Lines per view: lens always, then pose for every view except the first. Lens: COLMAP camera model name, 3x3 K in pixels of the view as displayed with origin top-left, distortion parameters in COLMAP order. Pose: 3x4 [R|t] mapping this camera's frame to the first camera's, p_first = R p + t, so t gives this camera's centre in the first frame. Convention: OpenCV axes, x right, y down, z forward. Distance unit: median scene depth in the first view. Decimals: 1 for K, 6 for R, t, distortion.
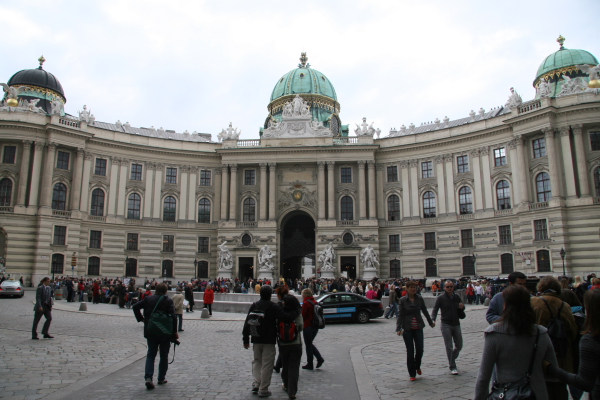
lens RADIAL K [[470.1, 0, 301.0], [0, 470.1, 199.4], [0, 0, 1]] dist [-0.006744, -0.000374]
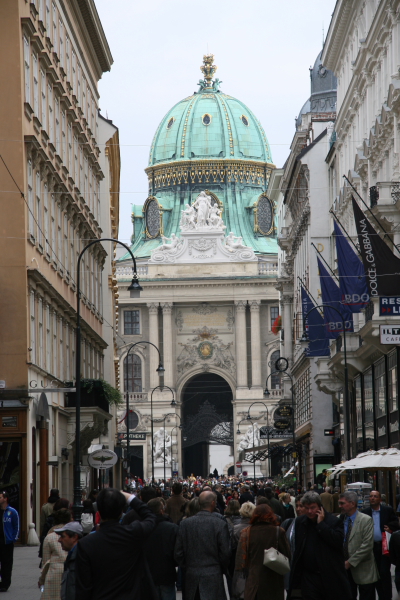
lens RADIAL K [[2324.5, 0, 198.8], [0, 2324.5, 300.0], [0, 0, 1]] dist [1.498512, 0.000000]
pose [[0.999822, -0.015816, 0.010265, -0.049443], [0.014896, 0.996339, 0.084182, -0.355820], [-0.011559, -0.084014, 0.996398, -2.263050]]
